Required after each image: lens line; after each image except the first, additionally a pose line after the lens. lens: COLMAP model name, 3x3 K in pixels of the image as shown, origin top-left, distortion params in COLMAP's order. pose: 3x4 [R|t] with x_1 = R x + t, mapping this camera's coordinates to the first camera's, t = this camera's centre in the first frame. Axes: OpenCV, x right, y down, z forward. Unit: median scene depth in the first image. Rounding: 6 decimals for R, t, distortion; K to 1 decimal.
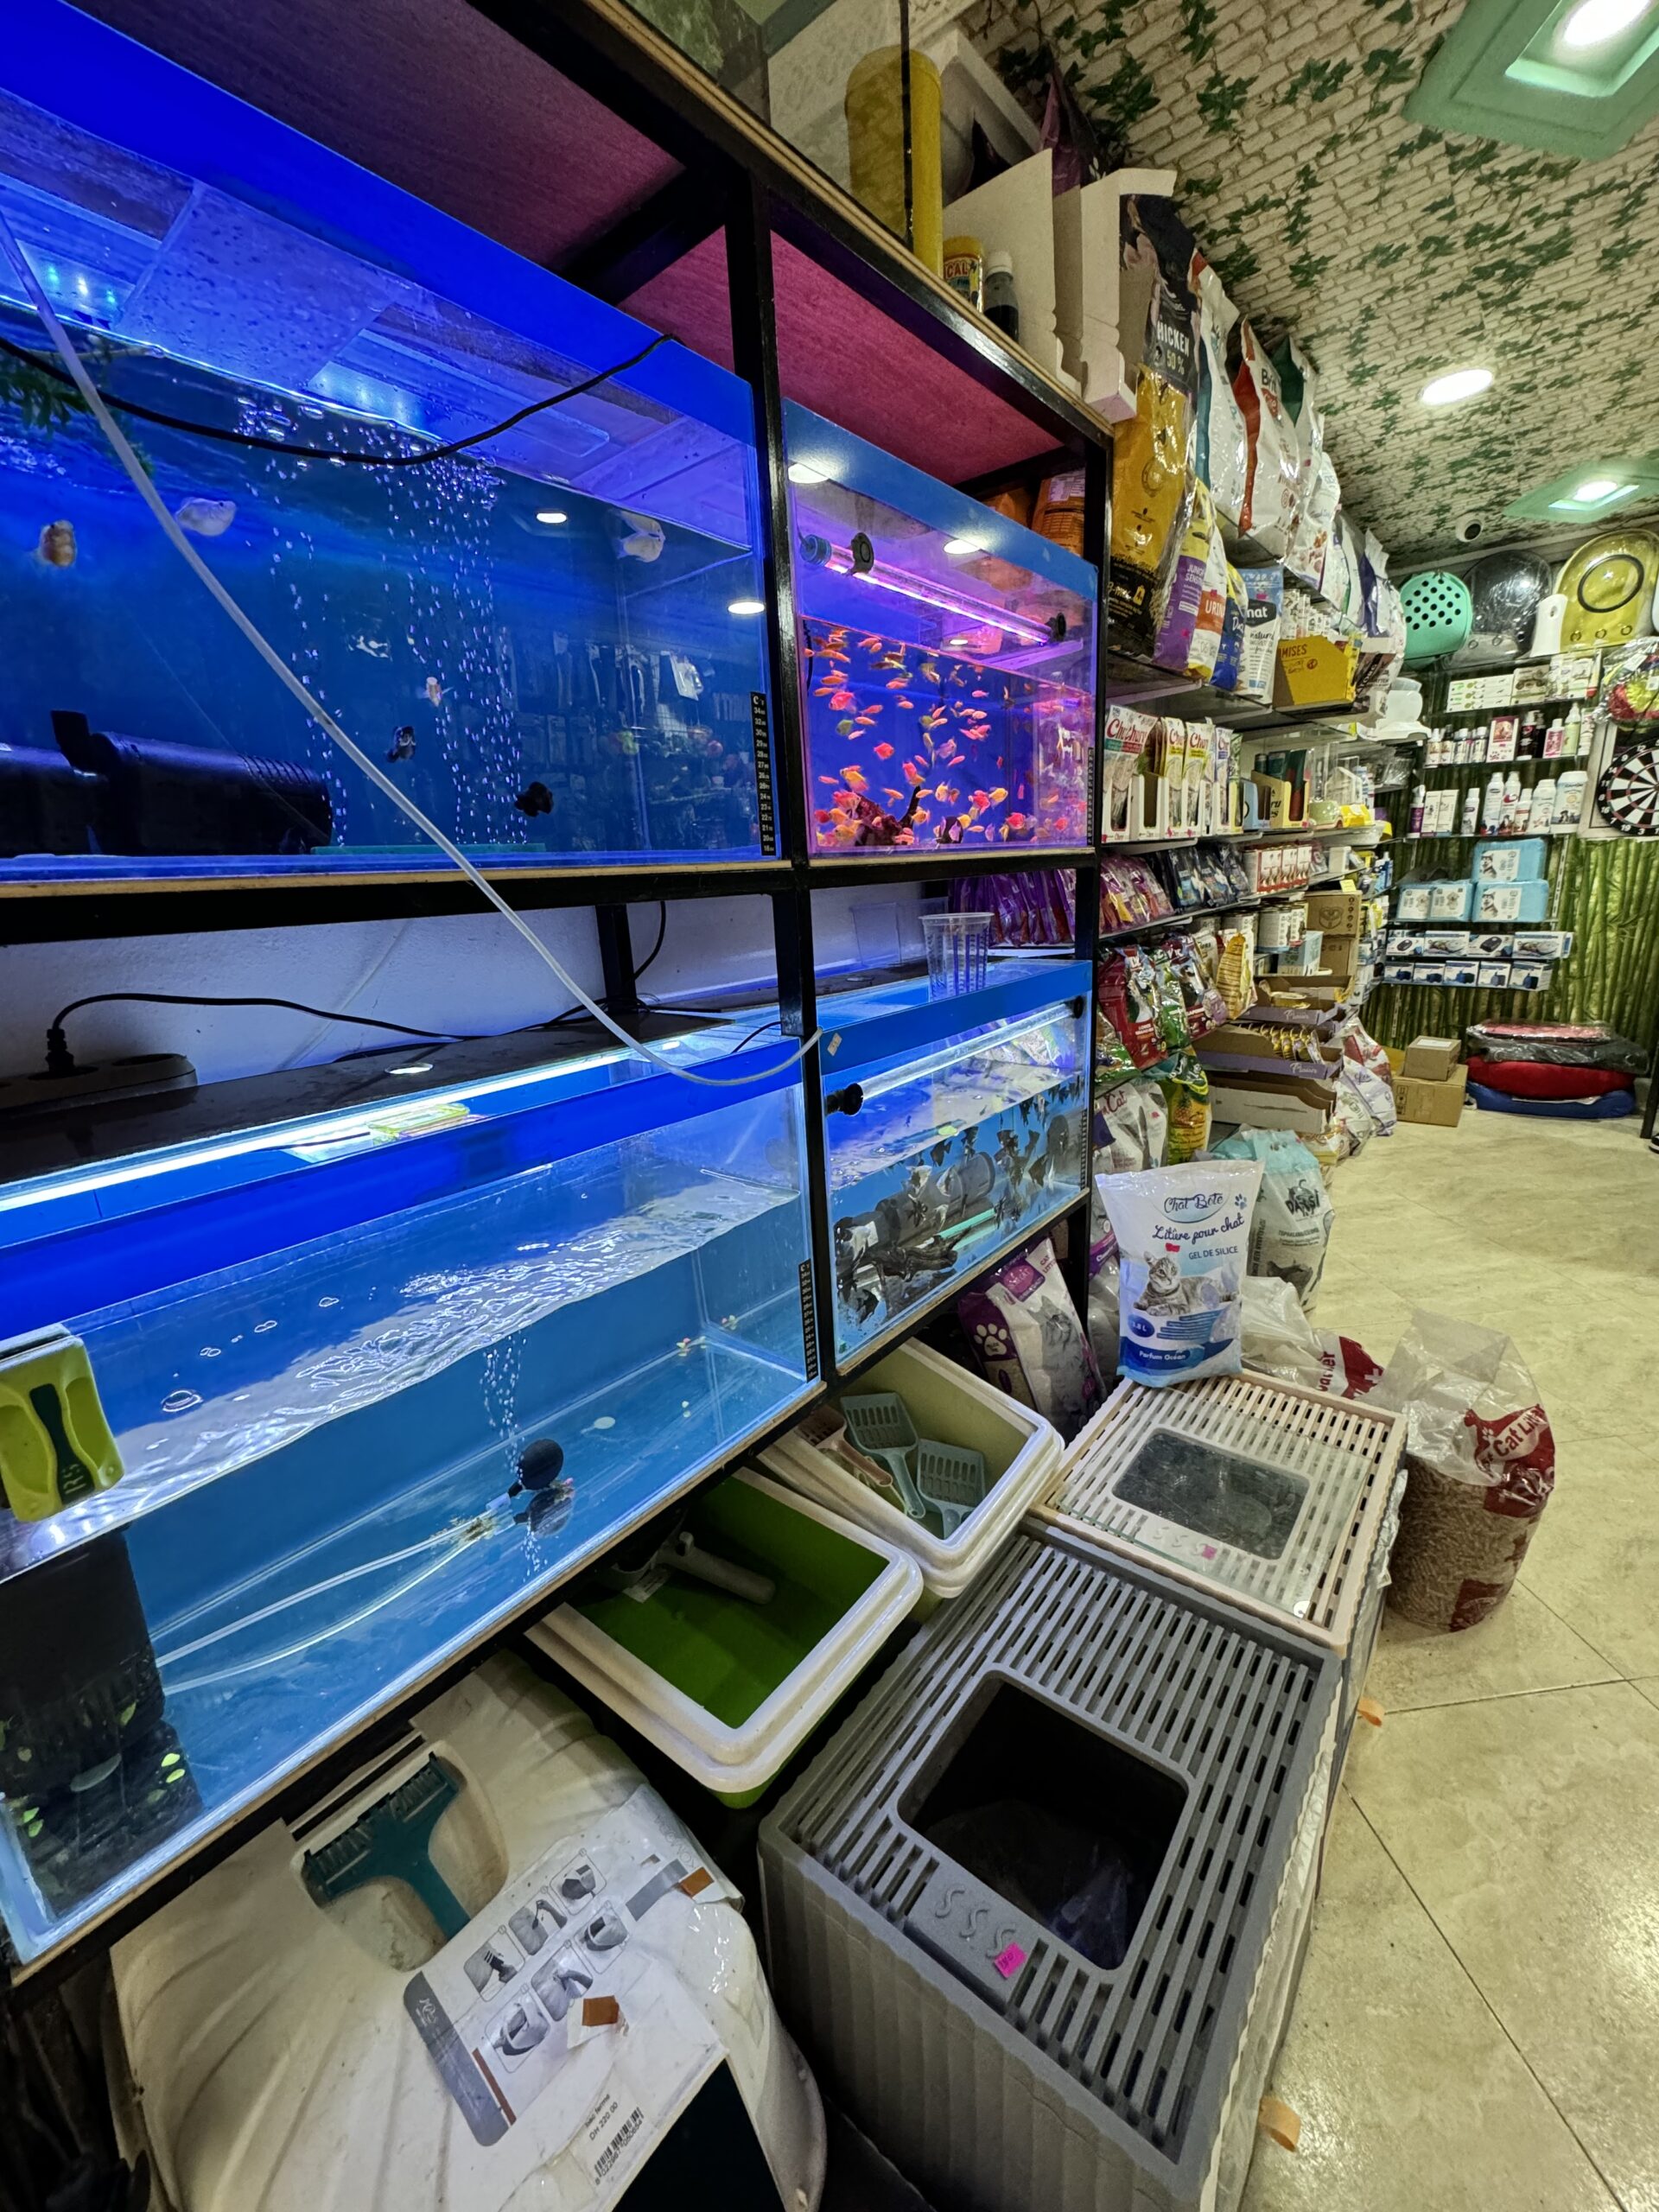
lens RADIAL K [[878.5, 0, 834.1], [0, 878.5, 1105.5], [0, 0, 1]] dist [-0.003595, 0.001266]
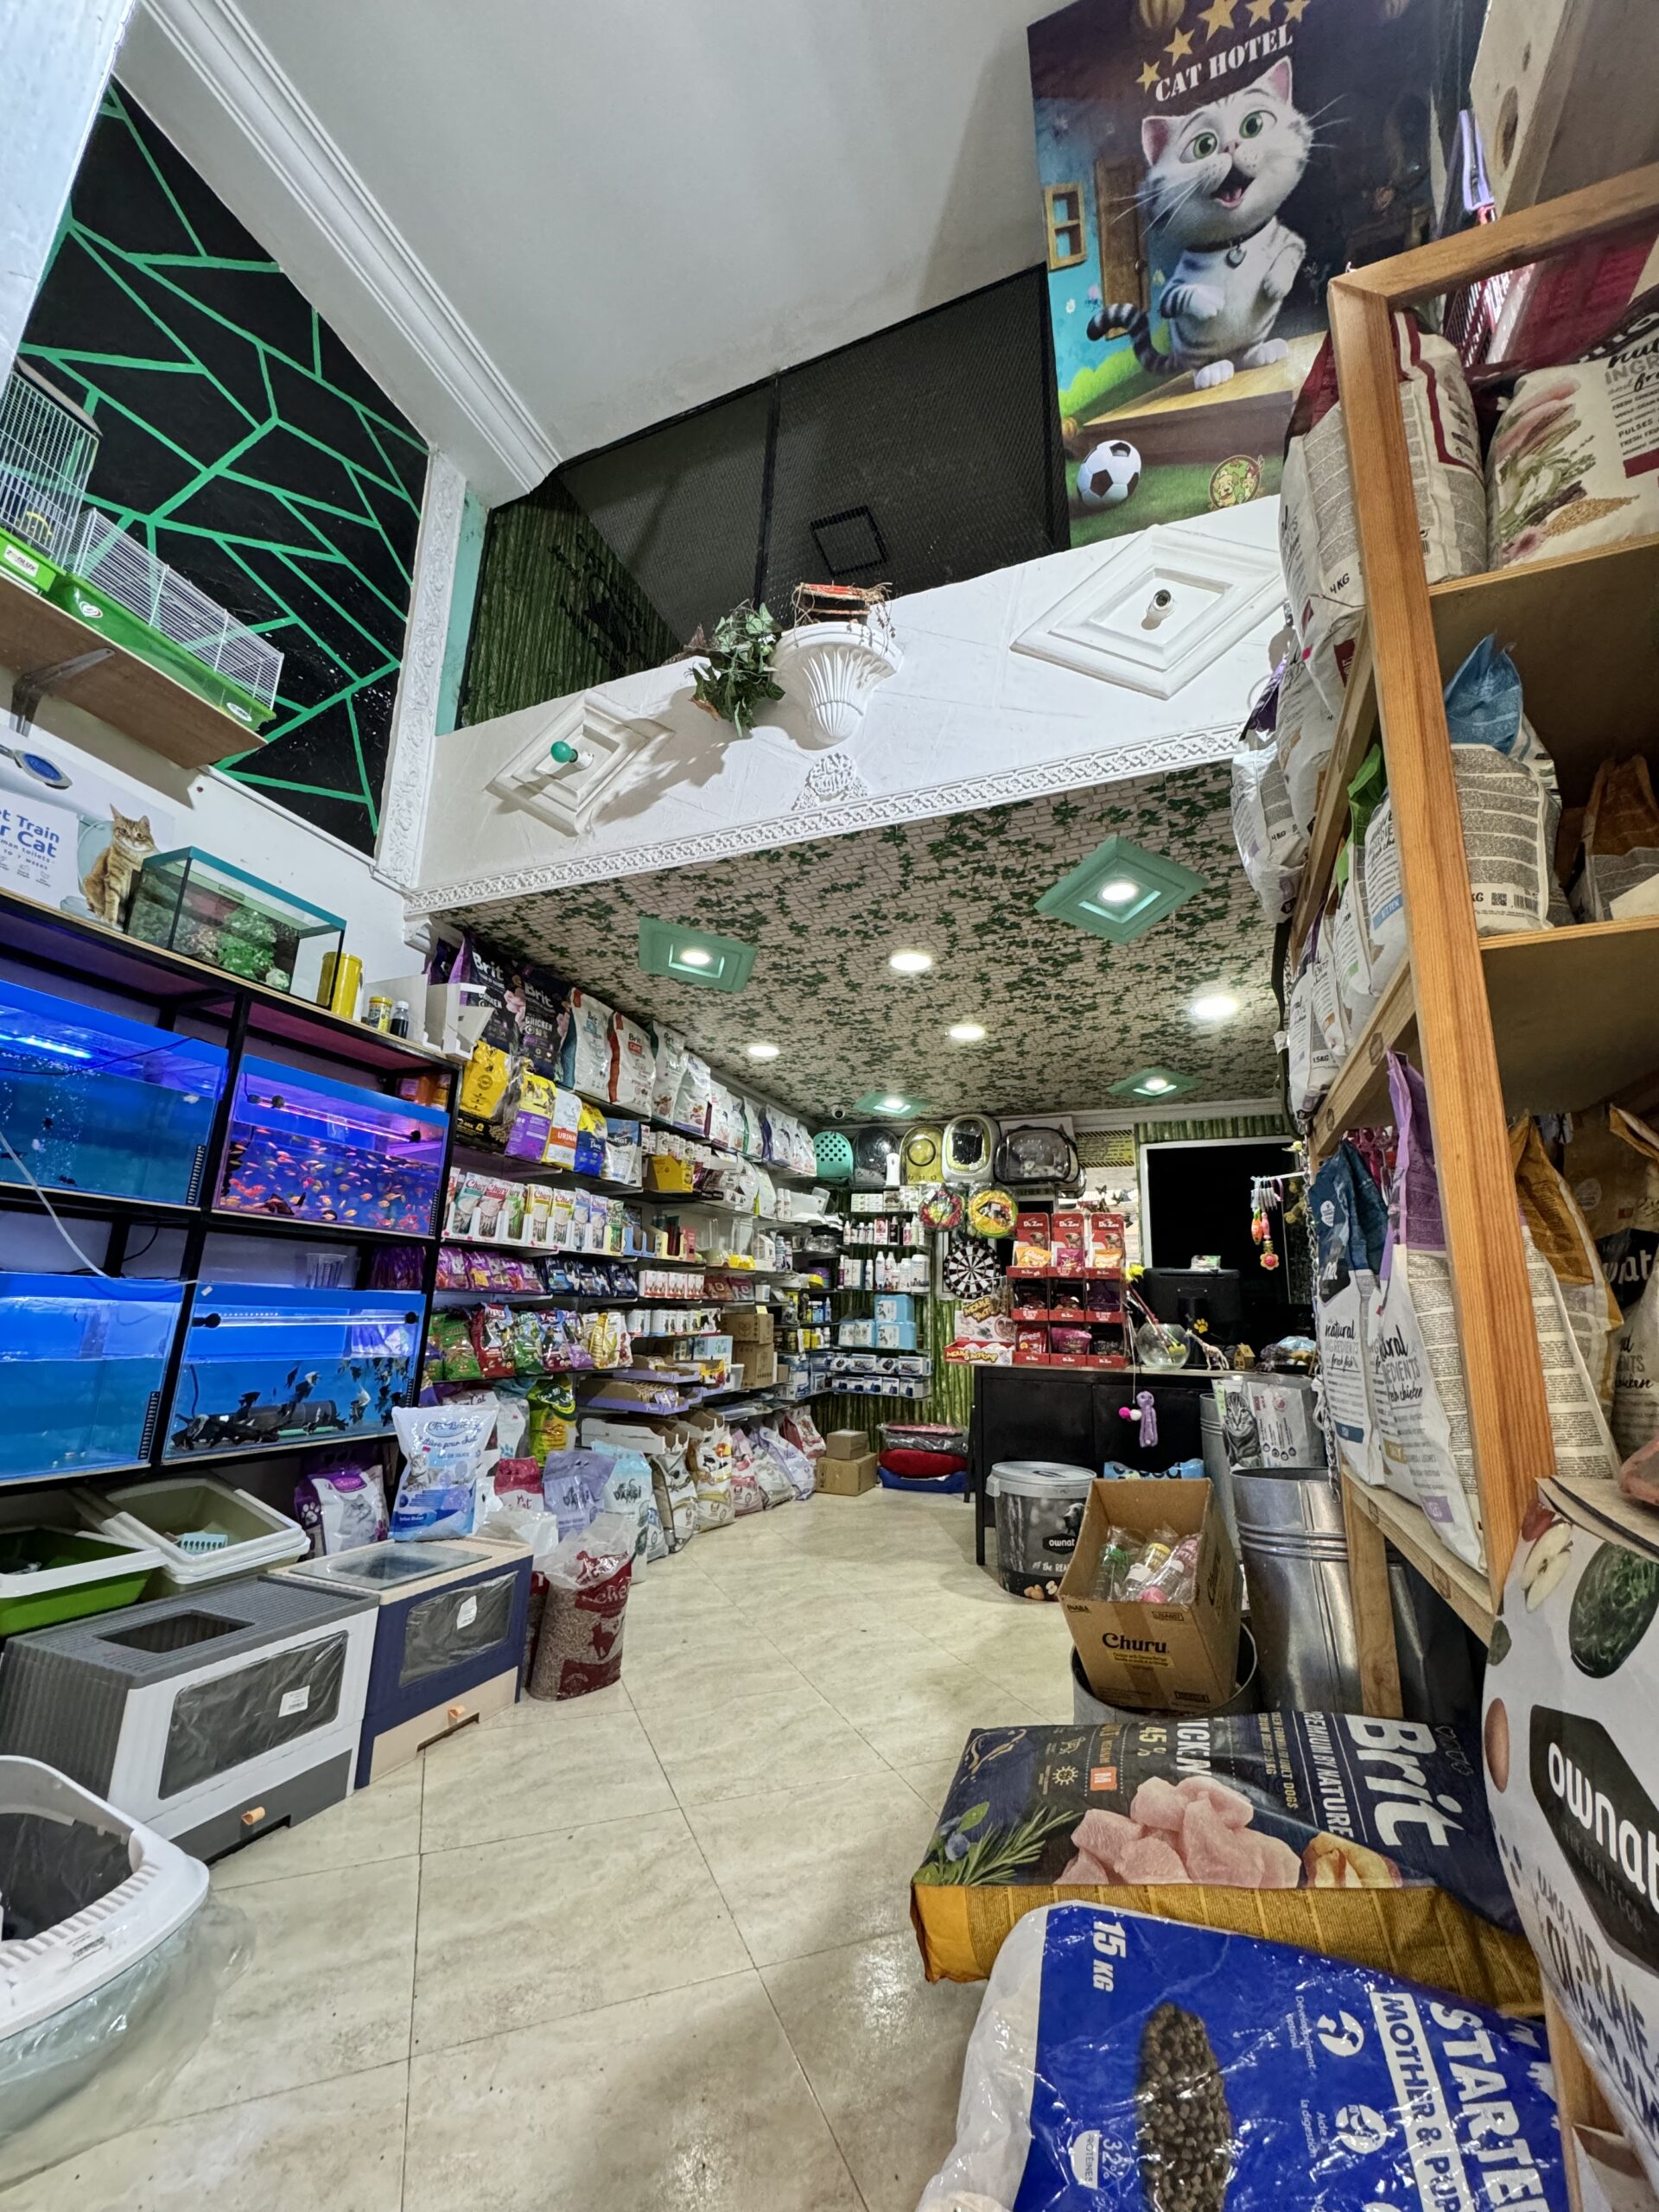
lens RADIAL K [[878.5, 0, 832.2], [0, 878.5, 1107.7], [0, 0, 1]] dist [-0.003595, 0.001266]
pose [[0.951399, 0.147377, 0.270408, 0.226565], [0.001713, 0.875511, -0.483196, 0.162437], [-0.307957, 0.460175, 0.832707, -0.419824]]
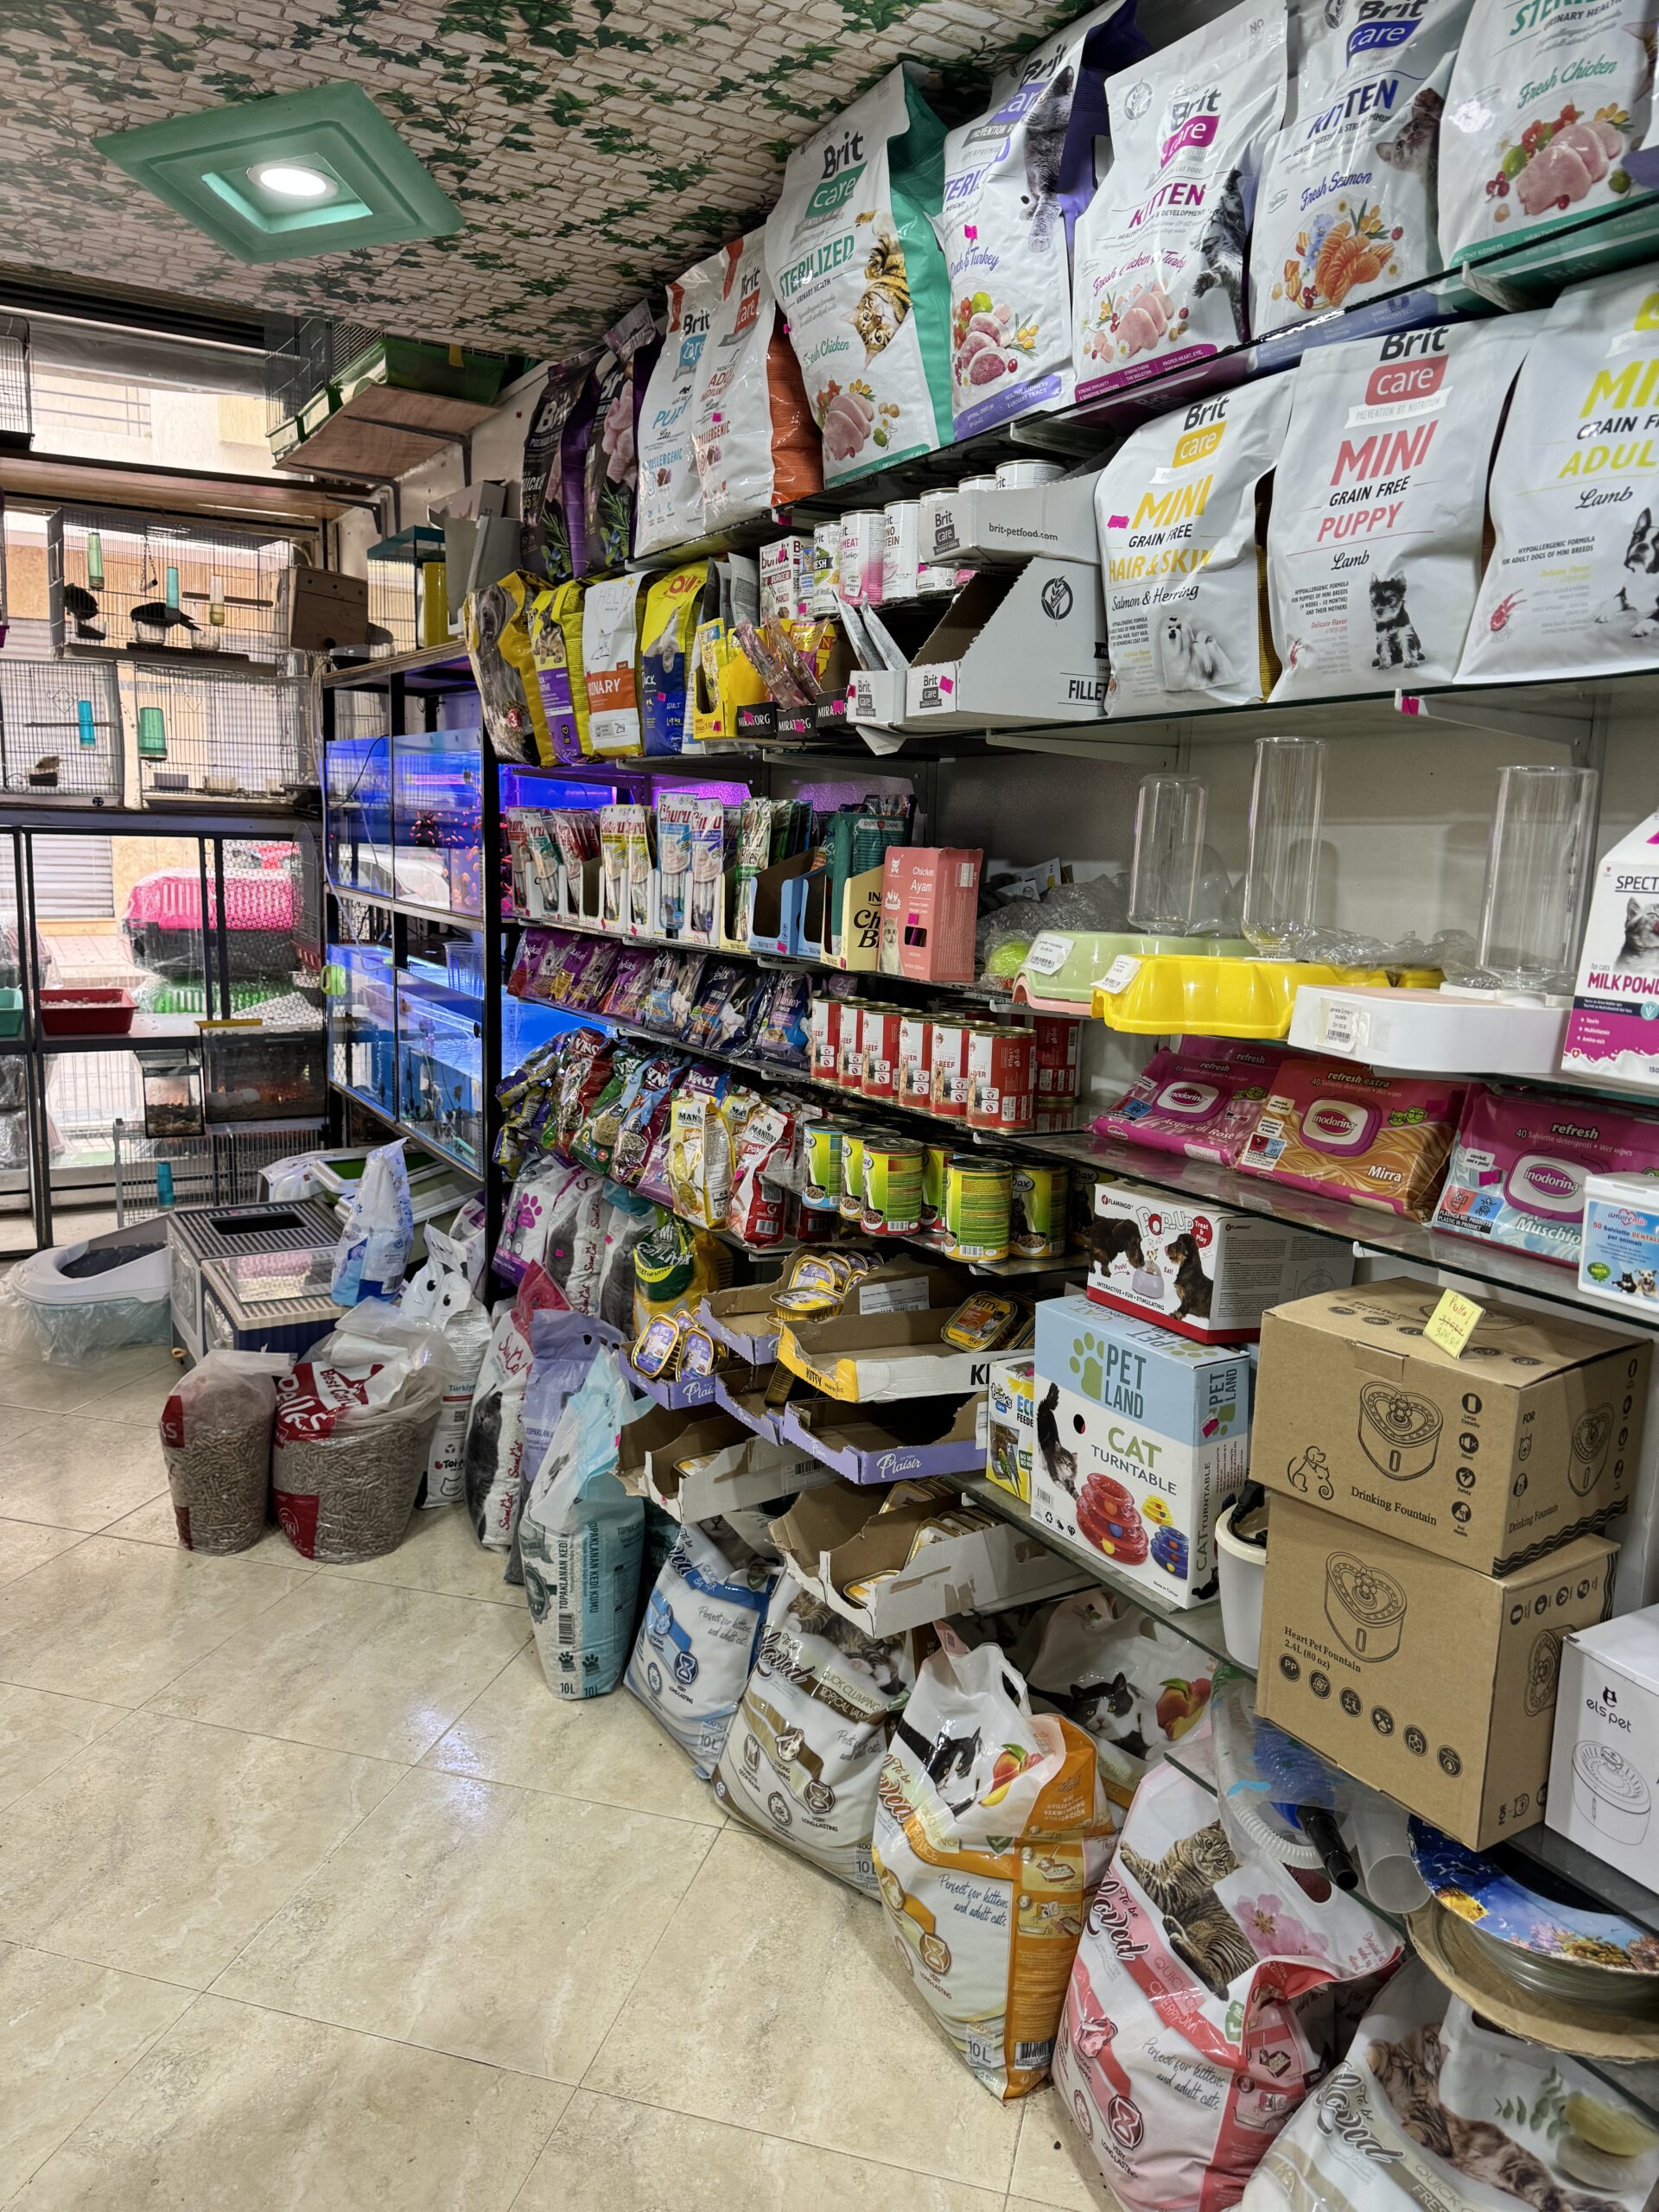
lens RADIAL K [[1558.1, 0, 836.2], [0, 1558.1, 1108.1], [0, 0, 1]] dist [0.030281, -0.030287]
pose [[-0.354599, 0.205960, -0.912053, 0.930534], [-0.258885, 0.915677, 0.307431, -0.358643], [0.898464, 0.345132, -0.271378, 0.888721]]
